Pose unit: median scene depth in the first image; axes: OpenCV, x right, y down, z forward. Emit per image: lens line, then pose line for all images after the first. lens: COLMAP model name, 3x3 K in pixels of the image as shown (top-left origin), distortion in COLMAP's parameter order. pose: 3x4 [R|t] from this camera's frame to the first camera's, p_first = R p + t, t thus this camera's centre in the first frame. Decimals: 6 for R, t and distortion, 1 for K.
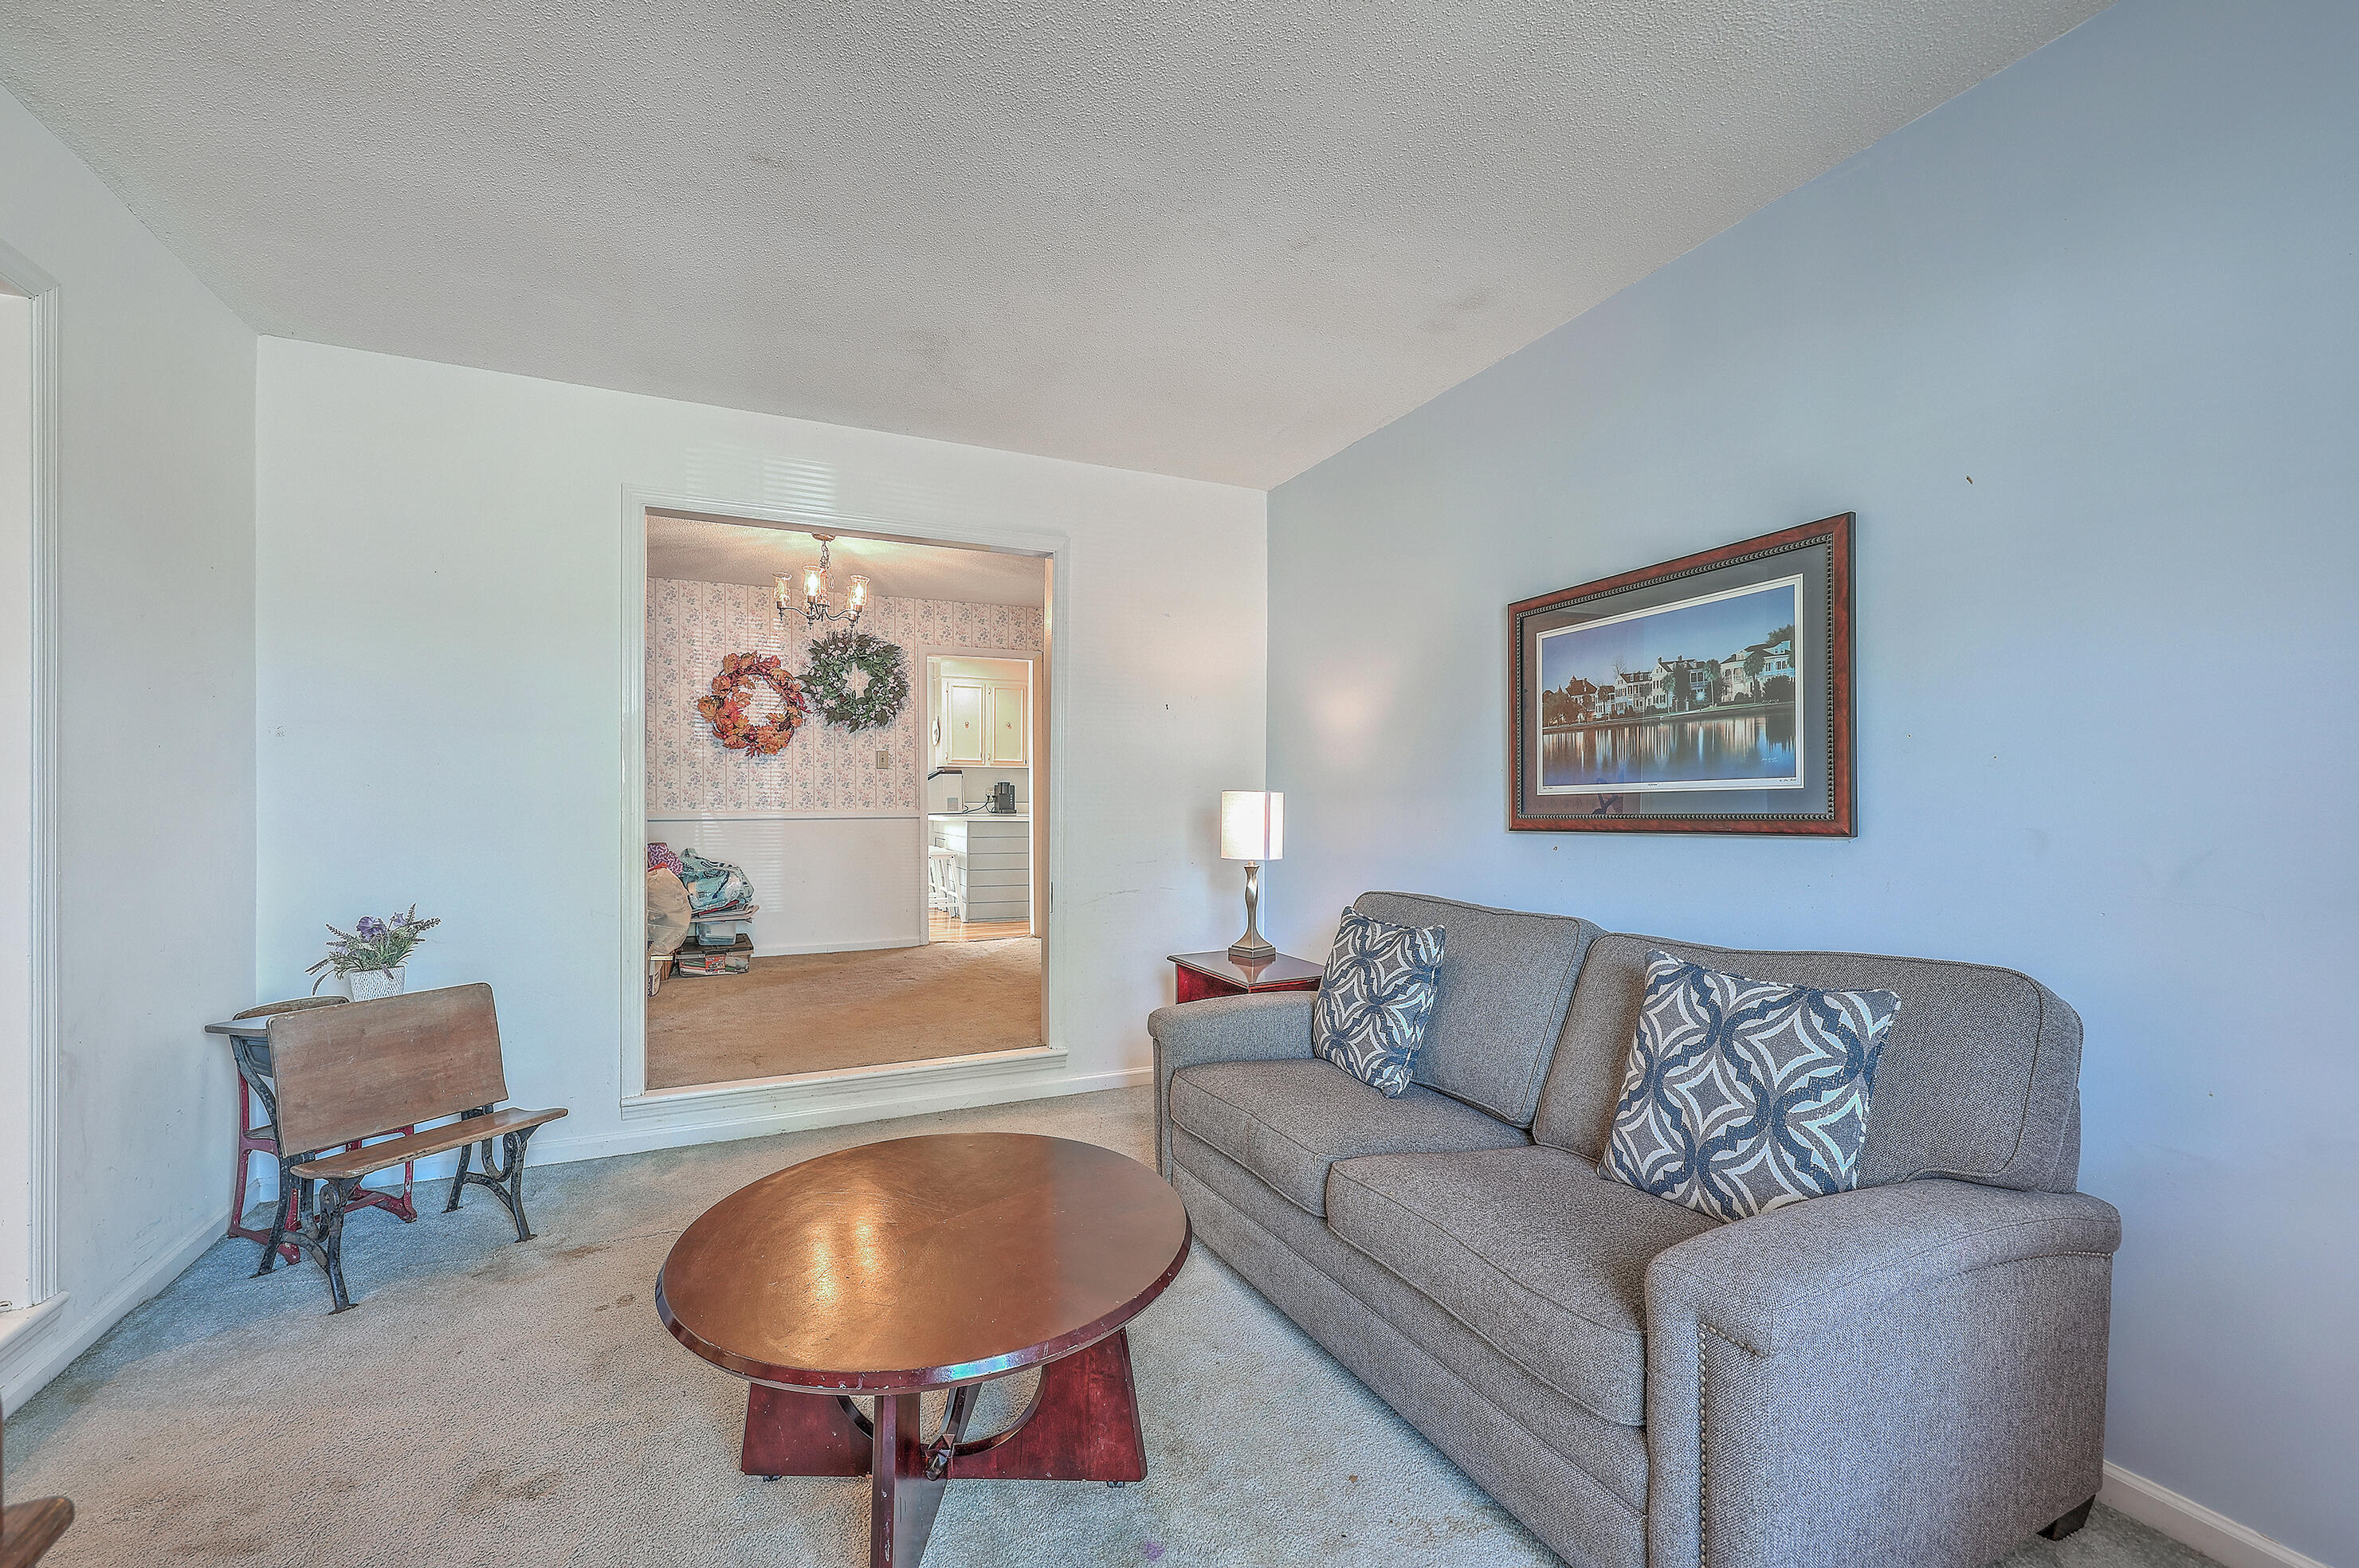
lens RADIAL K [[950.2, 0, 1171.4], [0, 950.2, 795.1], [0, 0, 1]] dist [0.007275, 0.000423]
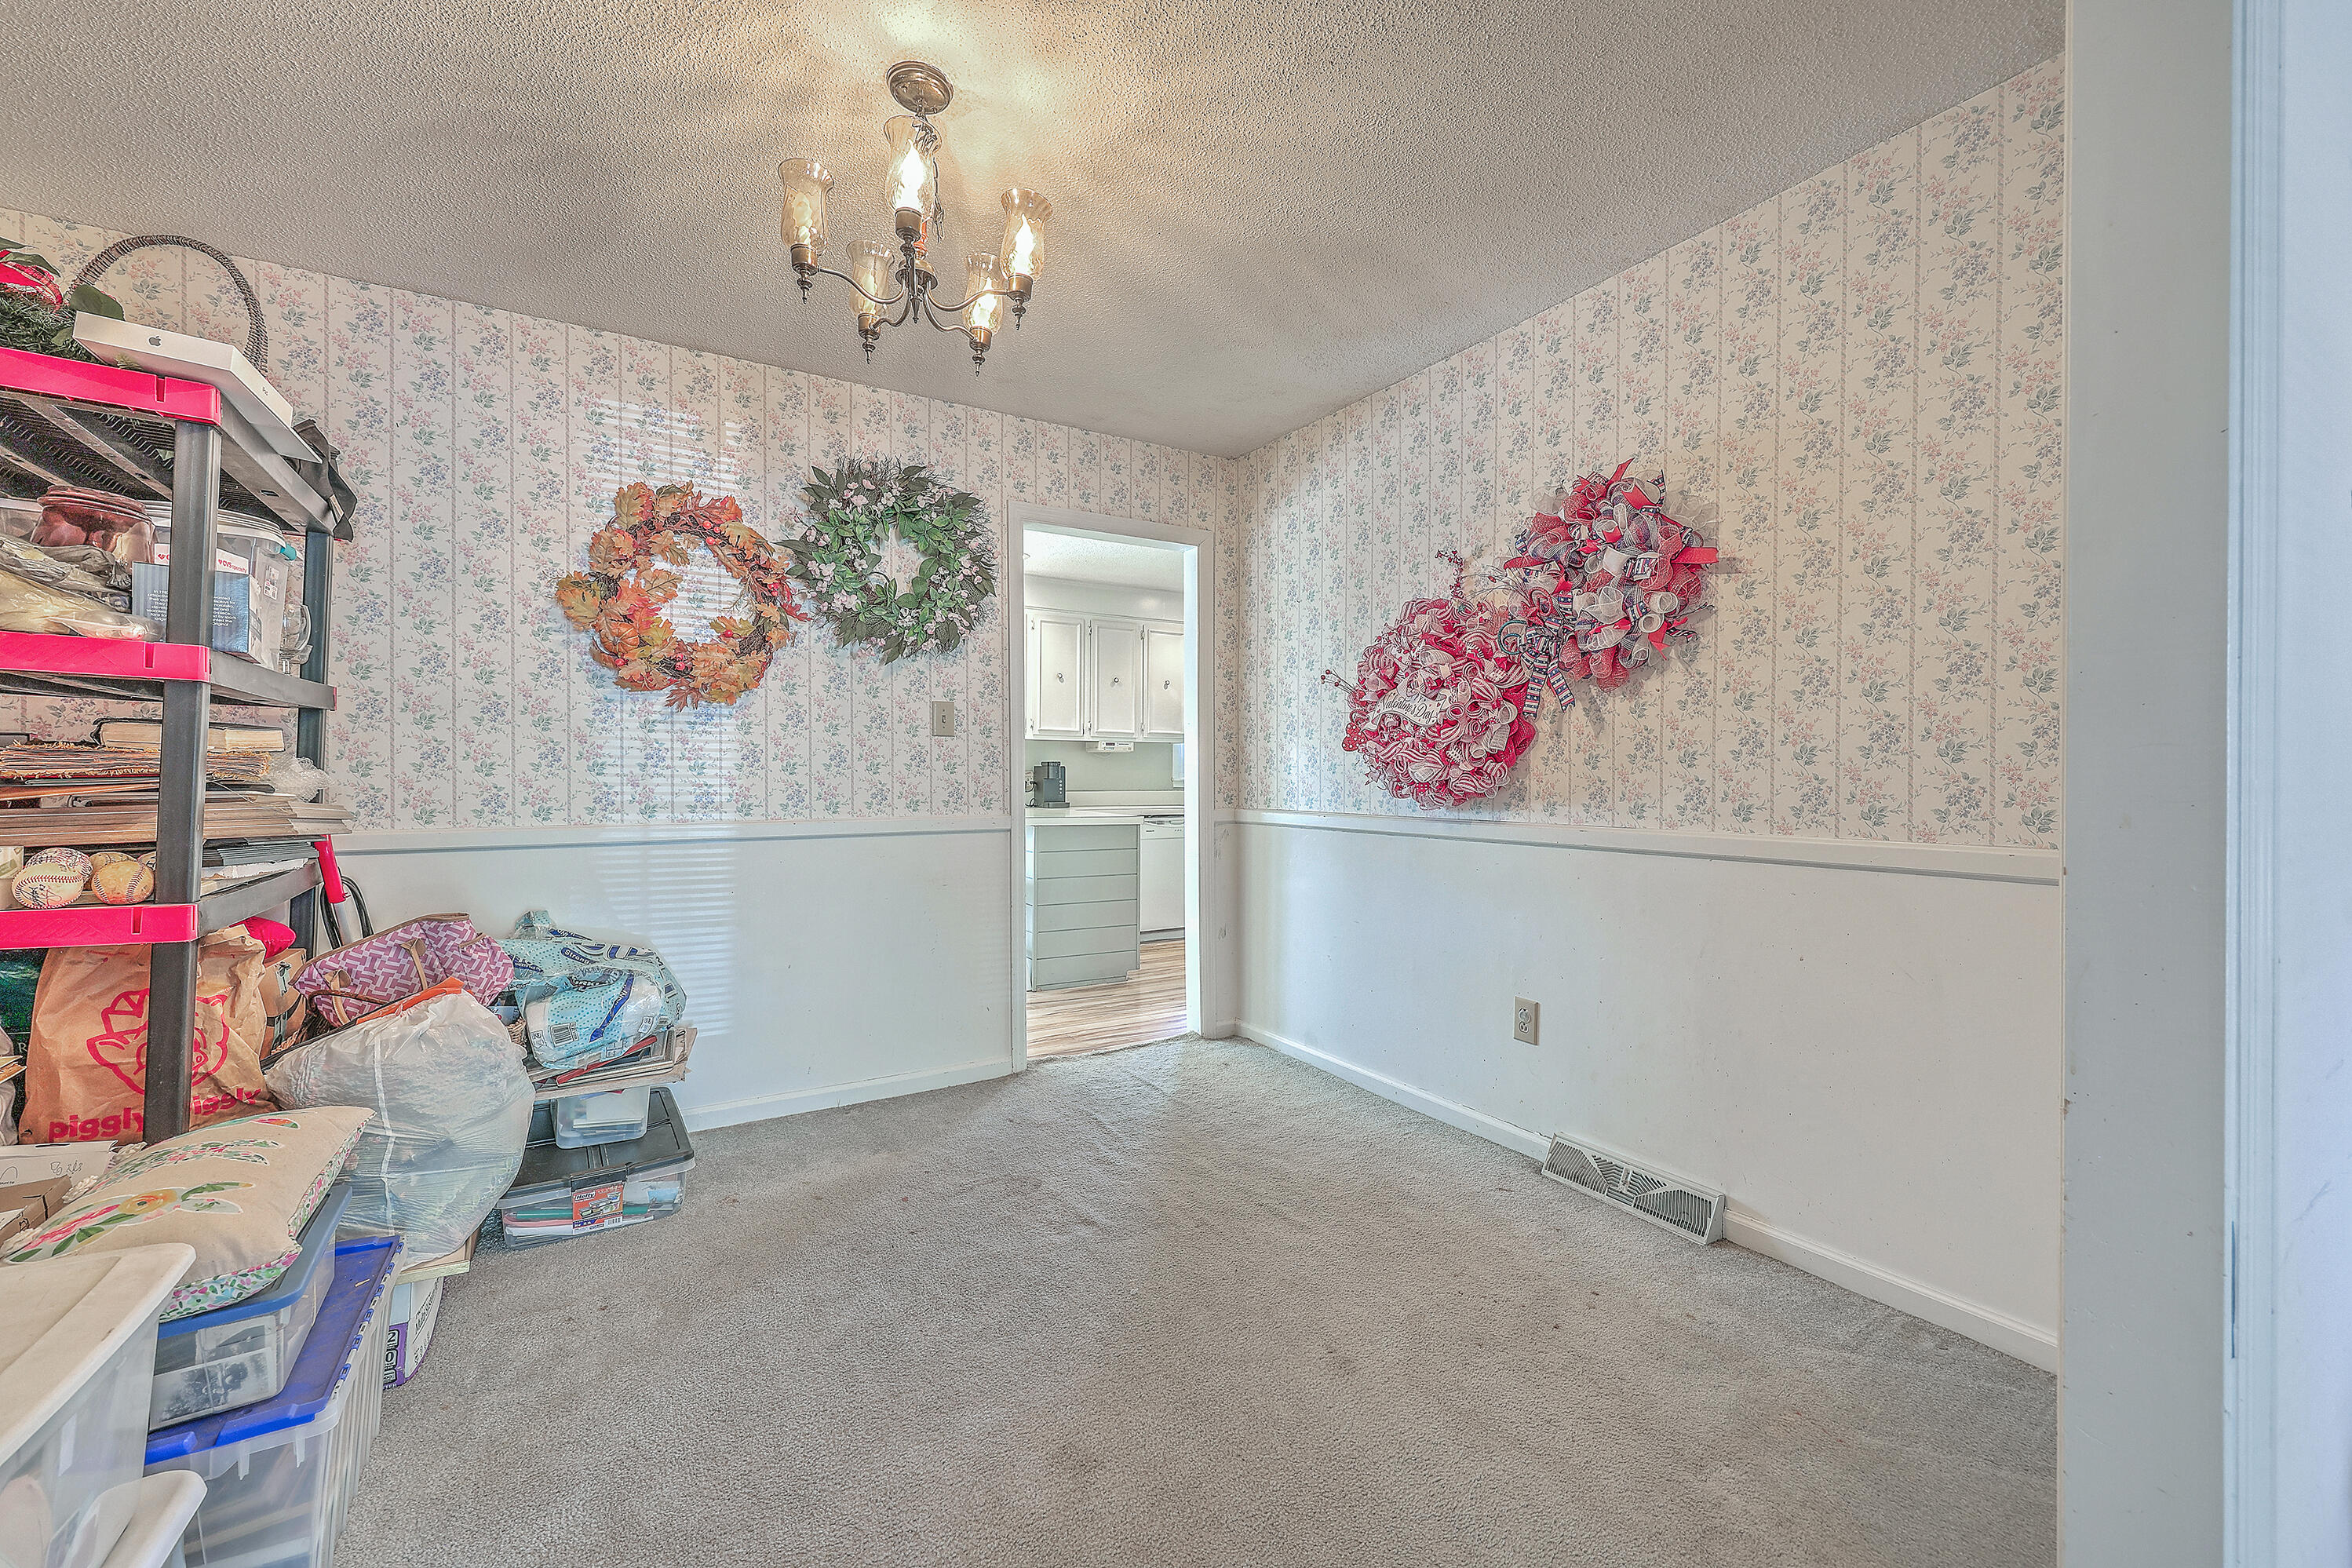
lens RADIAL K [[947.5, 0, 1190.8], [0, 947.5, 774.7], [0, 0, 1]] dist [0.007275, 0.000423]
pose [[0.992908, 0.002018, 0.118865, -0.242197], [-0.002215, 0.999996, 0.001517, -0.008427], [-0.118862, -0.001770, 0.992909, 0.496489]]
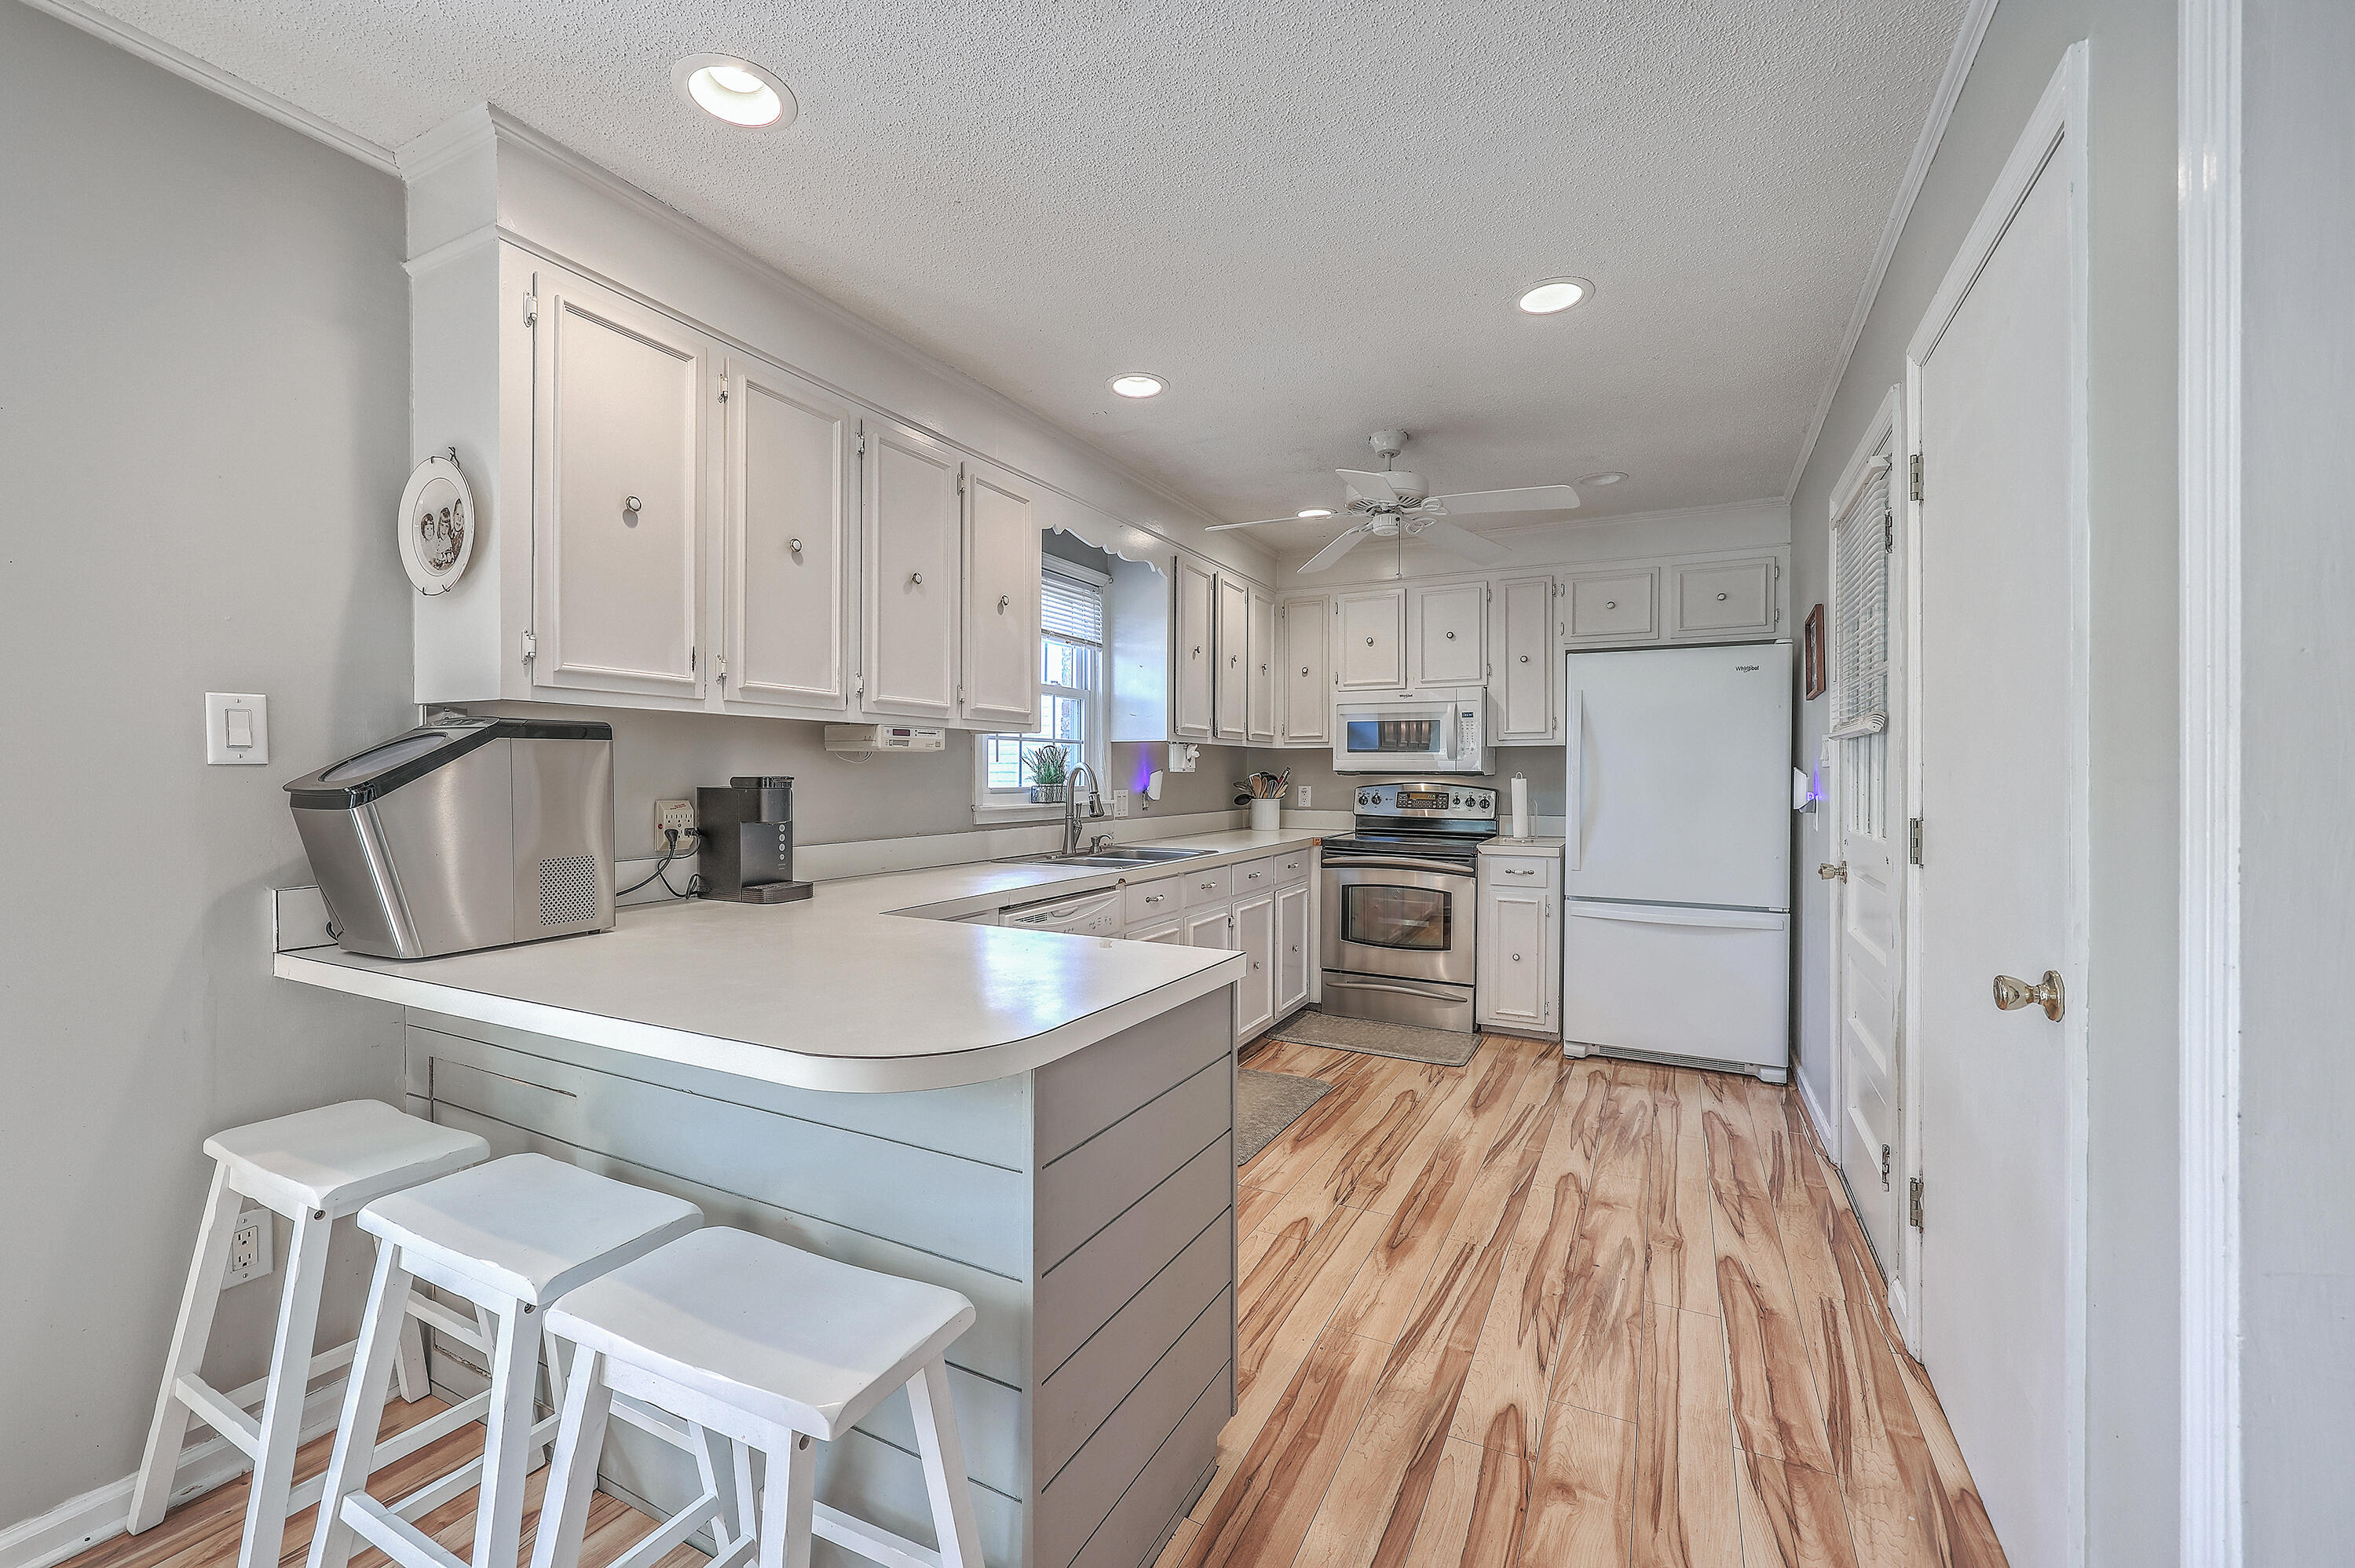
lens RADIAL K [[948.7, 0, 1188.7], [0, 948.7, 786.4], [0, 0, 1]] dist [0.007275, 0.000423]
pose [[0.791015, -0.004760, 0.611779, -0.311631], [-0.003070, 0.999926, 0.011749, -0.015518], [-0.611789, -0.011172, 0.790942, 0.842550]]
